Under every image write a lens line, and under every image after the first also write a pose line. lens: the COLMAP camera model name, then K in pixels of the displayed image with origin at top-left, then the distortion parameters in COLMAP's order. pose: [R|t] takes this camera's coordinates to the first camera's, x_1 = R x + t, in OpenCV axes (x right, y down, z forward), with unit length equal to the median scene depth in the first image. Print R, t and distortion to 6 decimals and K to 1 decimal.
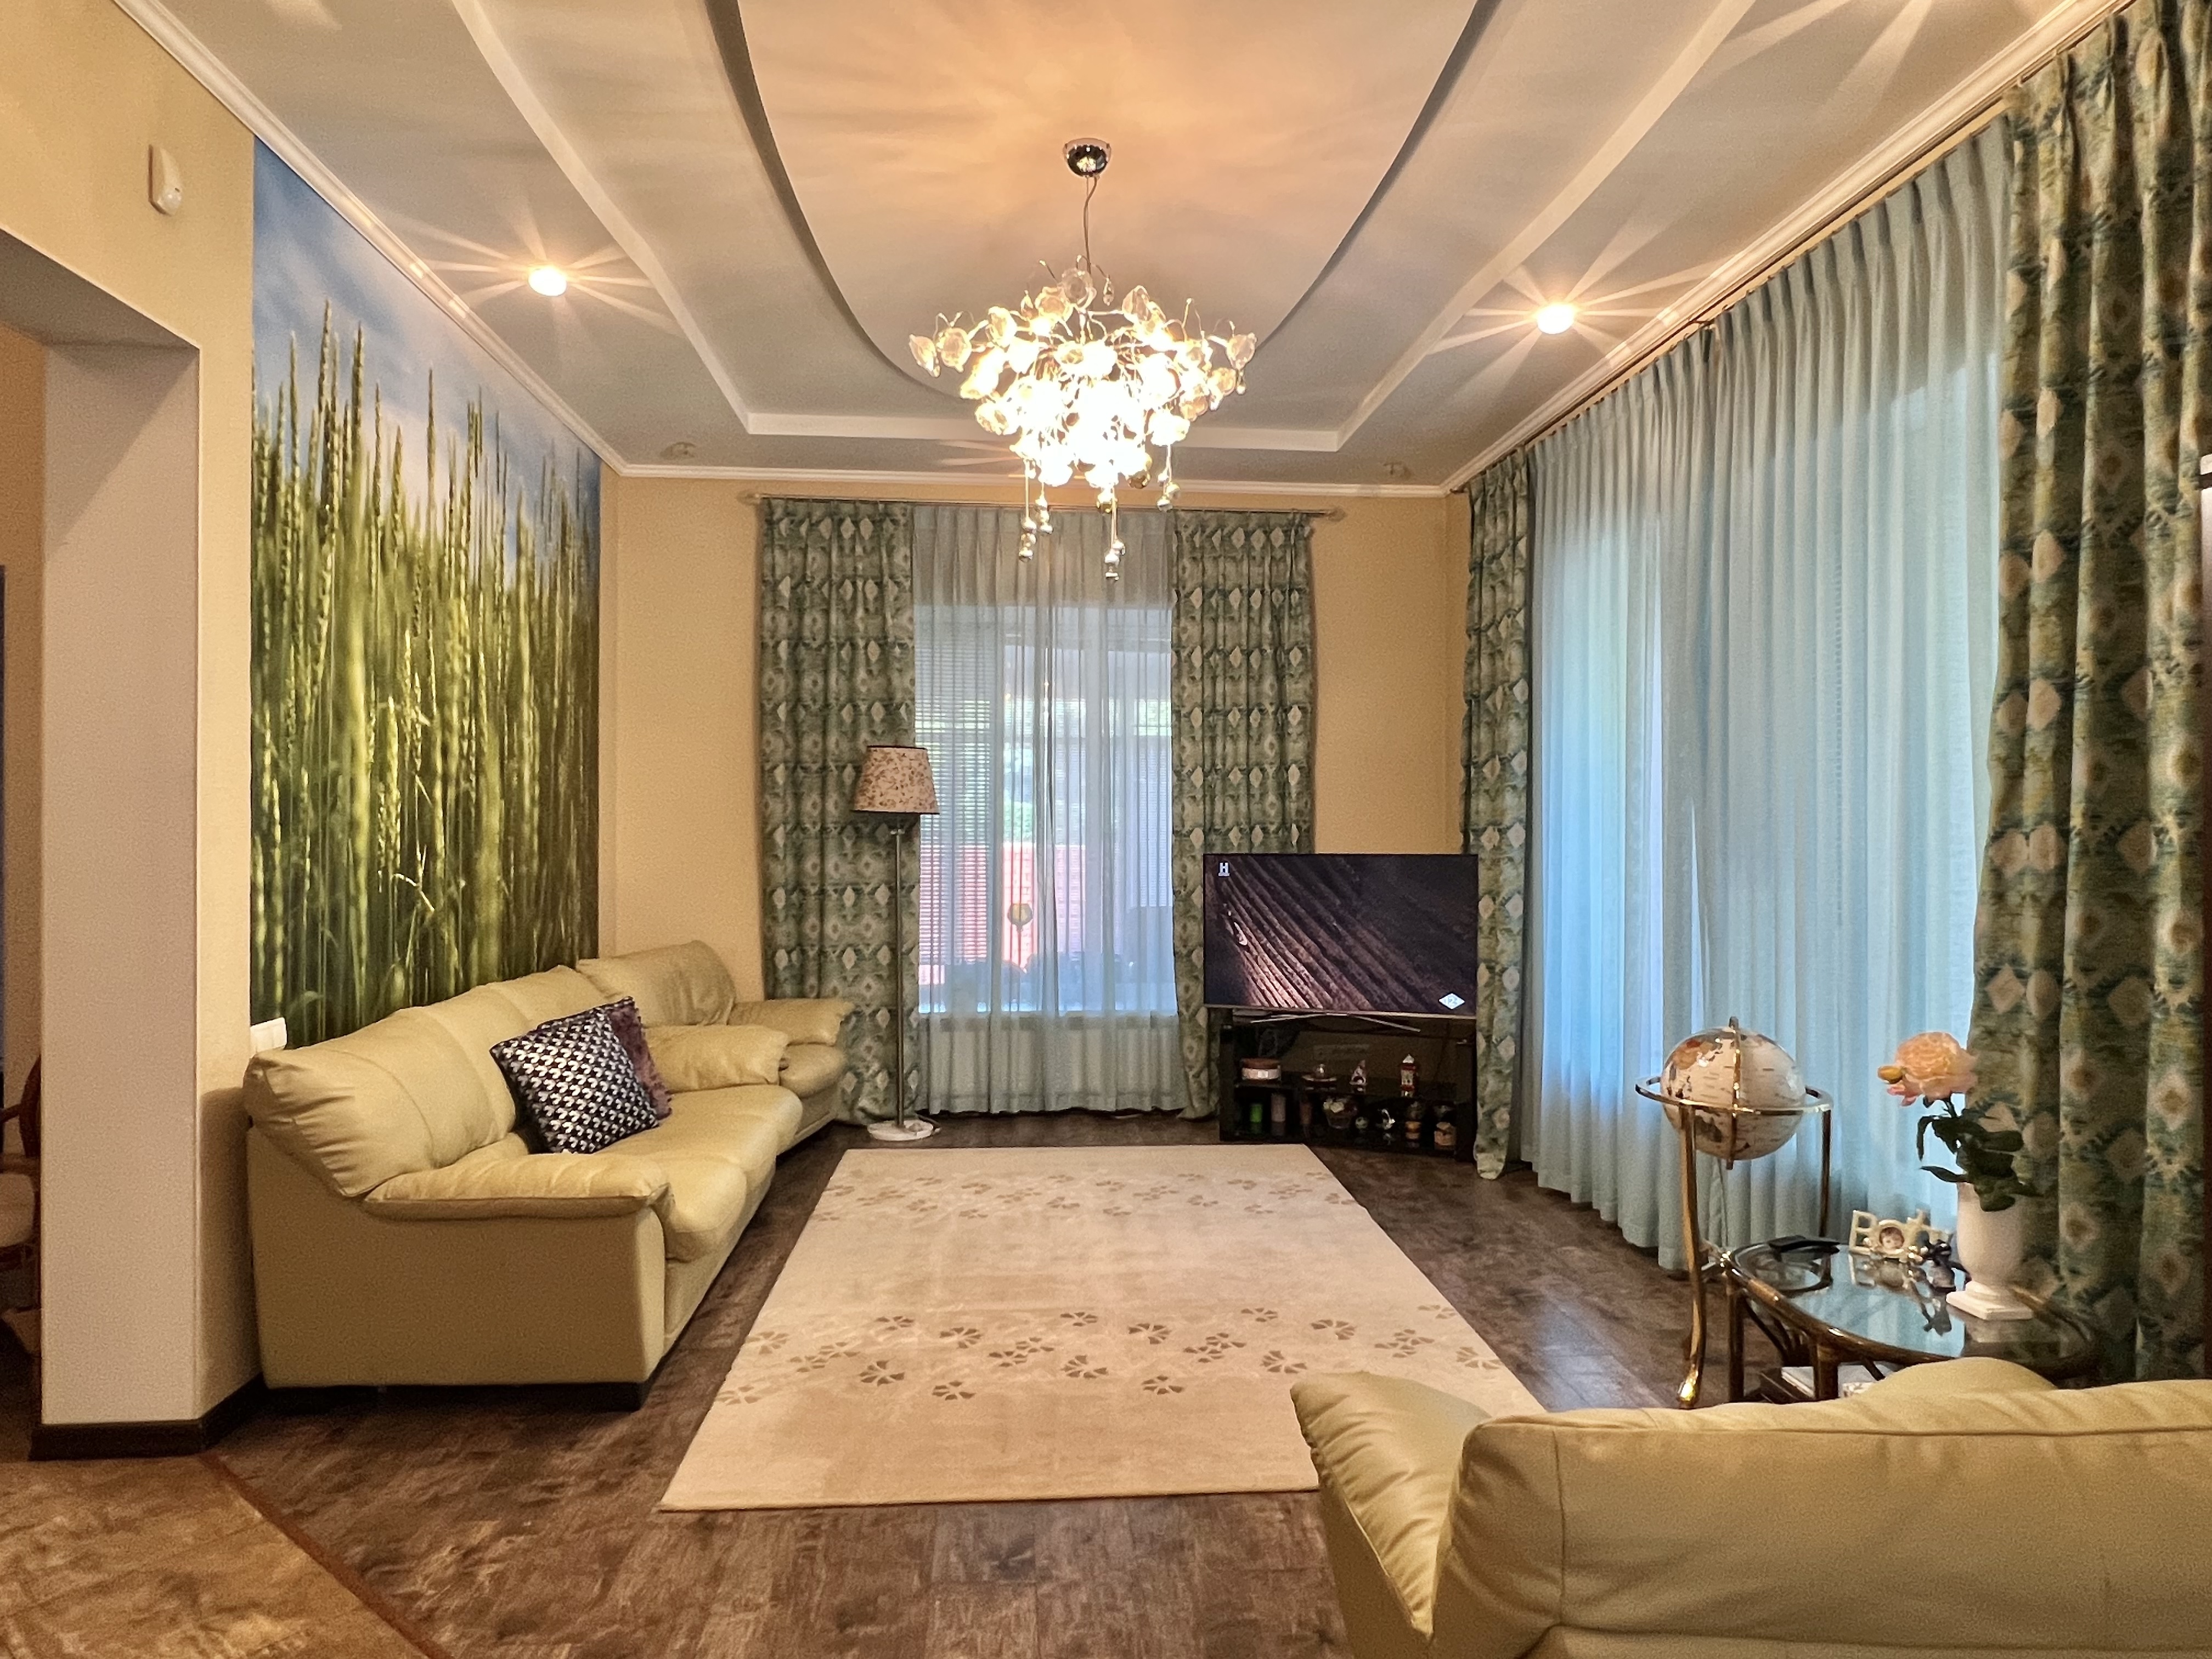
lens RADIAL K [[1318.5, 0, 1104.0], [0, 1318.5, 825.5], [0, 0, 1]] dist [-0.000111, -0.000594]
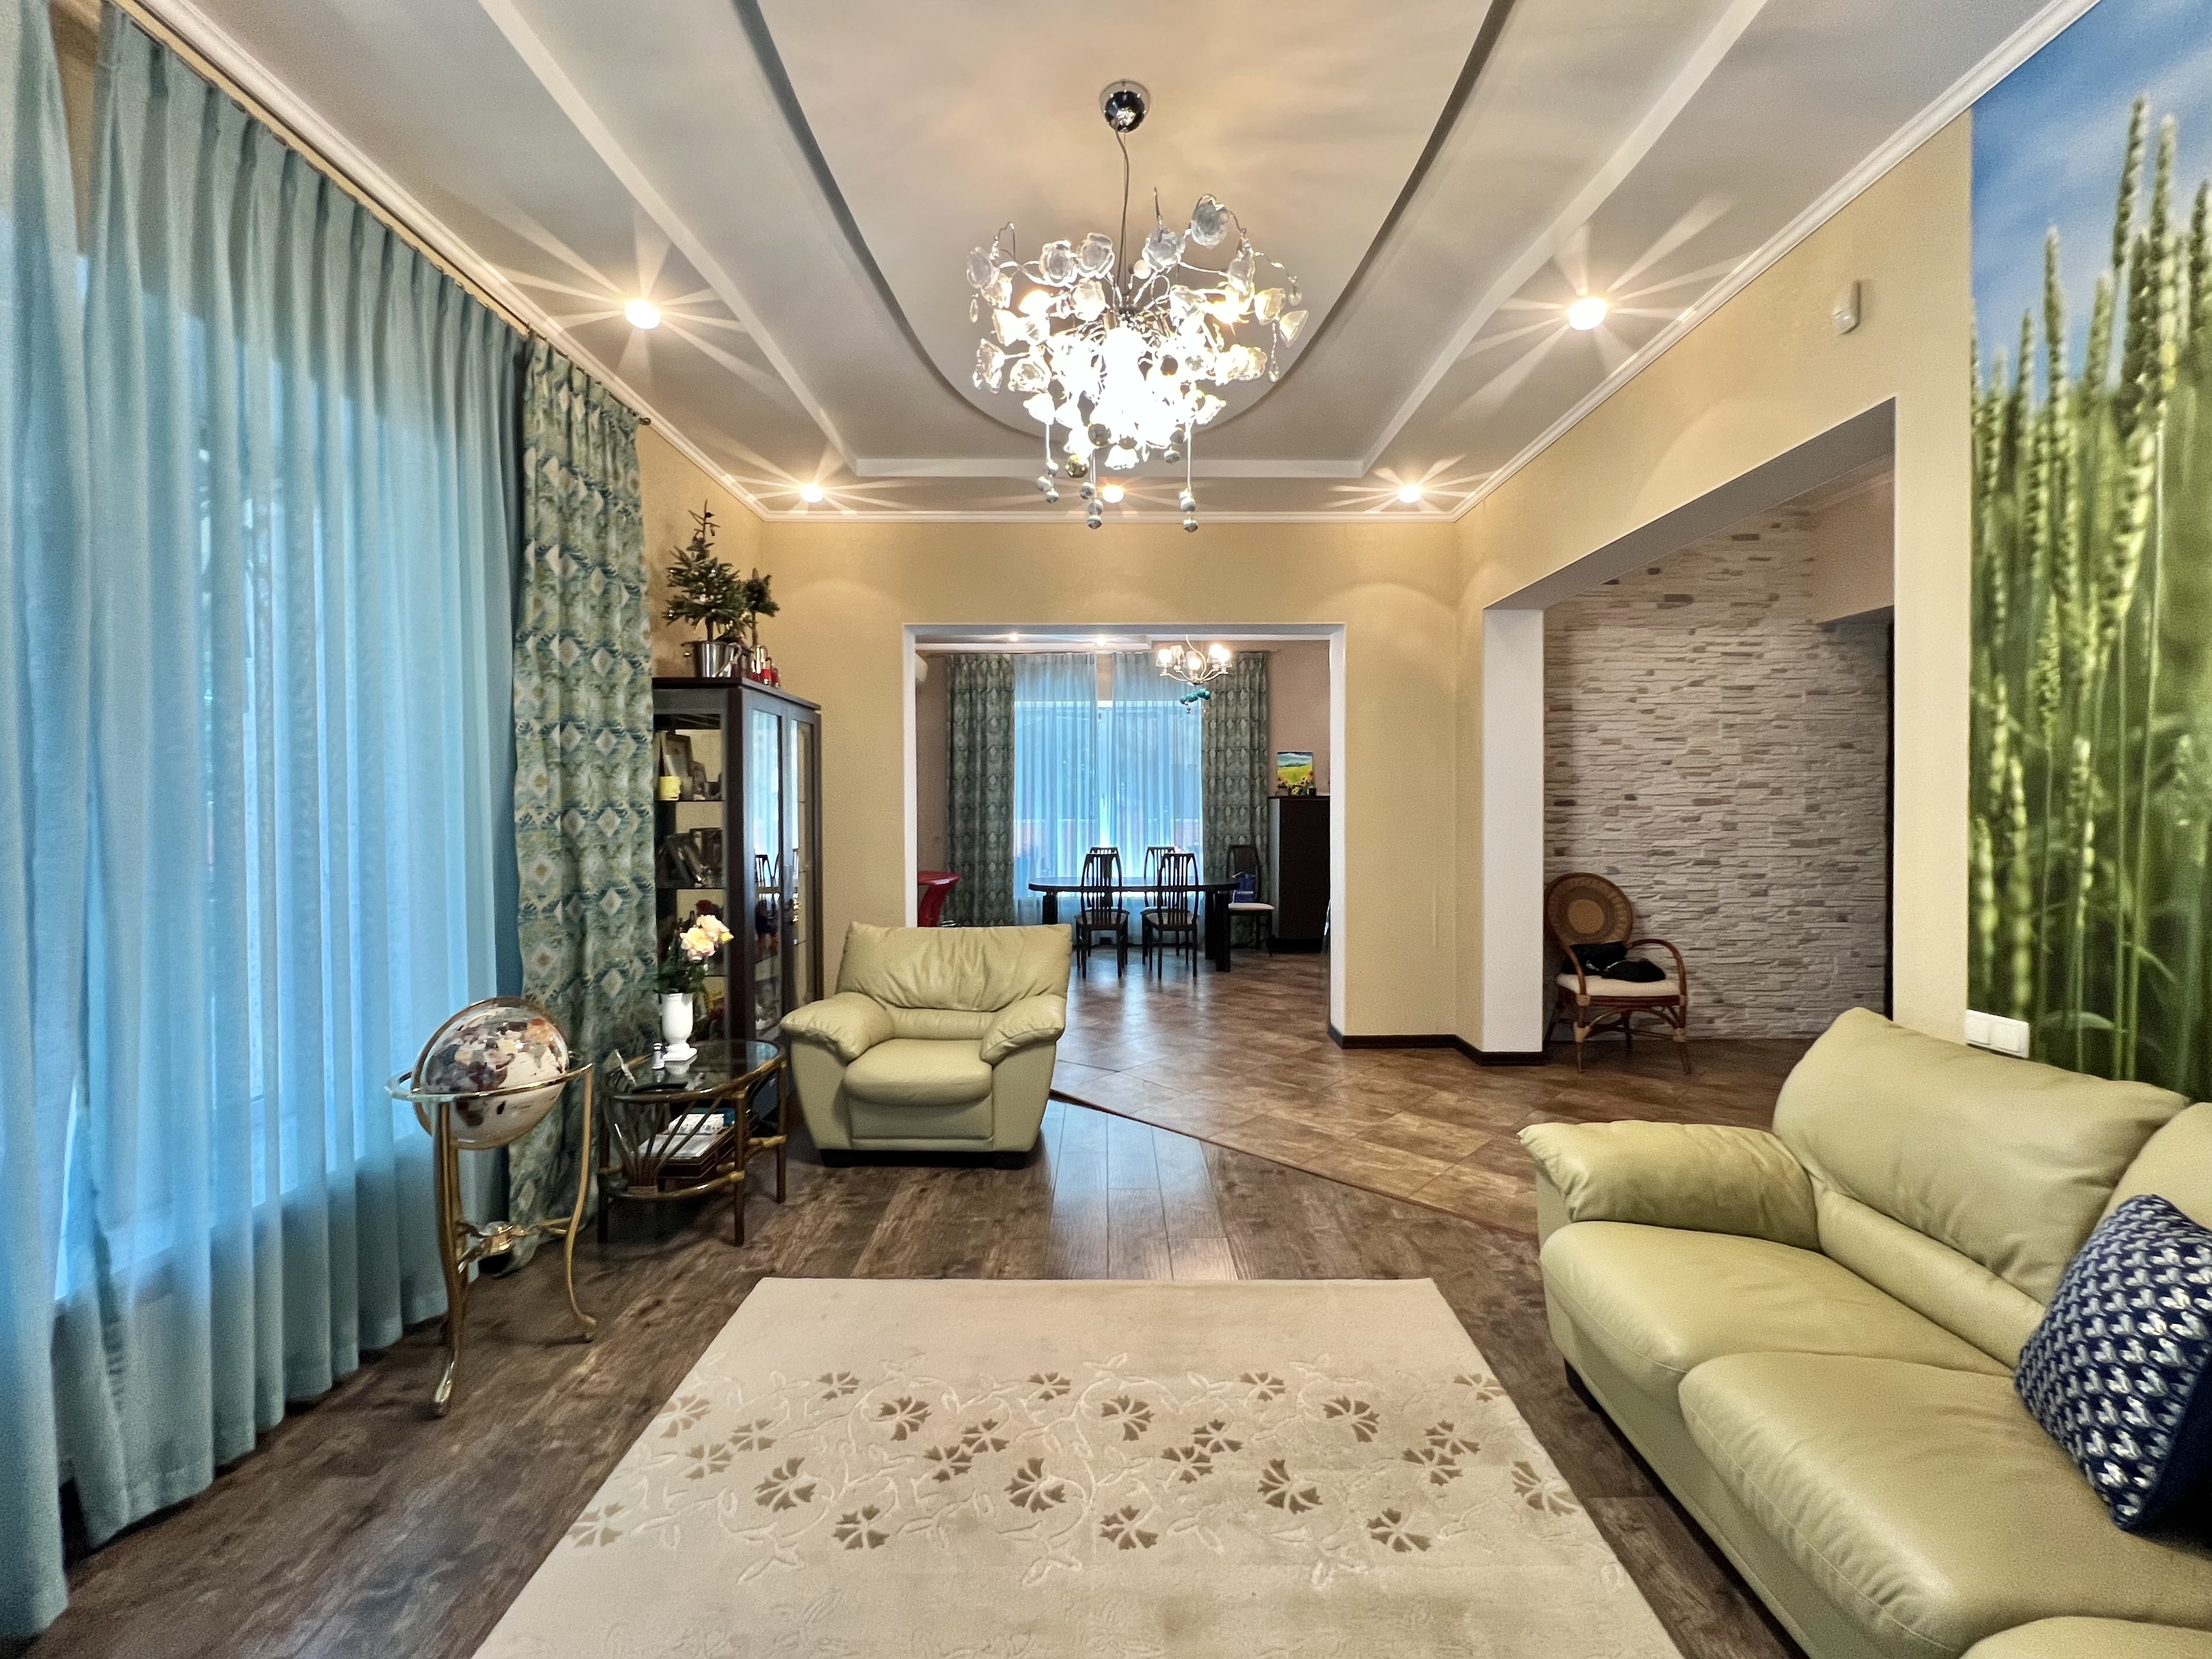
lens RADIAL K [[936.9, 0, 1105.4], [0, 936.9, 836.8], [0, 0, 1]] dist [0.000898, 0.000029]
pose [[-0.996925, 0.000343, 0.078357, -0.027714], [0.002634, 0.999572, 0.029145, -0.000004], [-0.078313, 0.029262, -0.996499, 0.906136]]
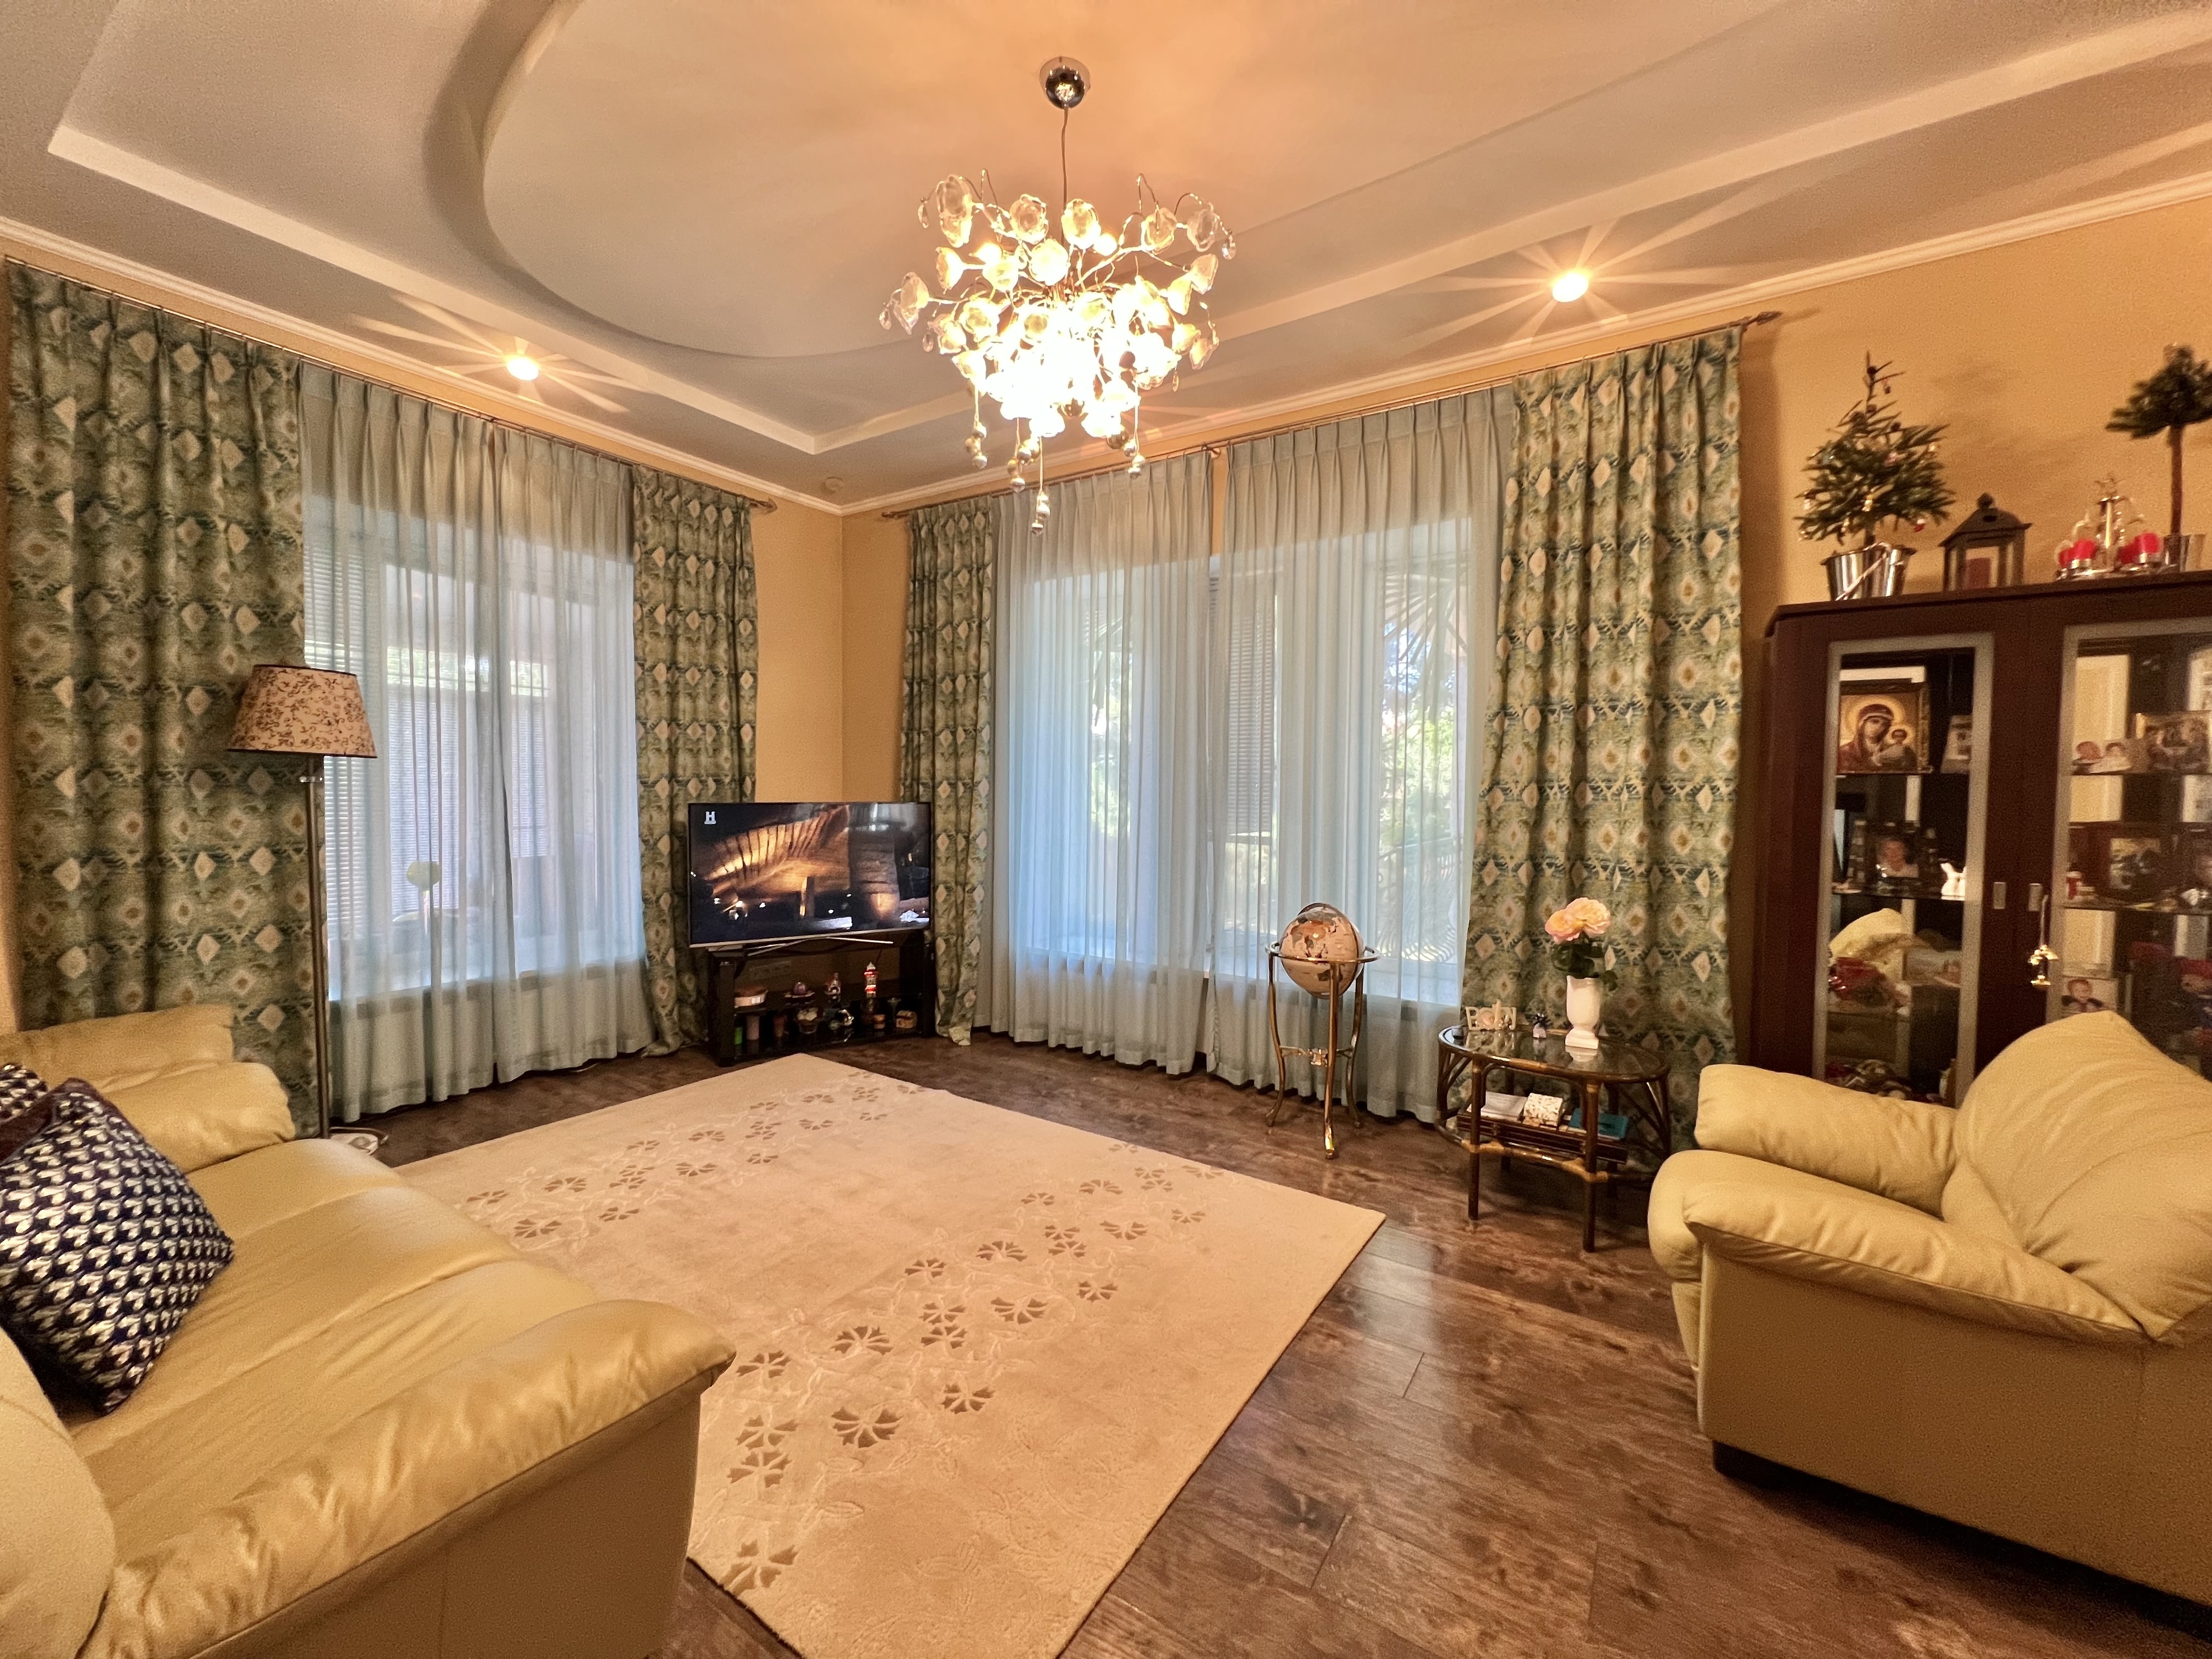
lens RADIAL K [[886.5, 0, 1104.3], [0, 886.5, 822.7], [0, 0, 1]] dist [-0.003713, 0.000397]
pose [[0.612057, -0.026555, 0.790368, -0.281852], [-0.010390, 0.999080, 0.041613, 0.003849], [-0.790745, -0.033681, 0.611218, 0.302814]]
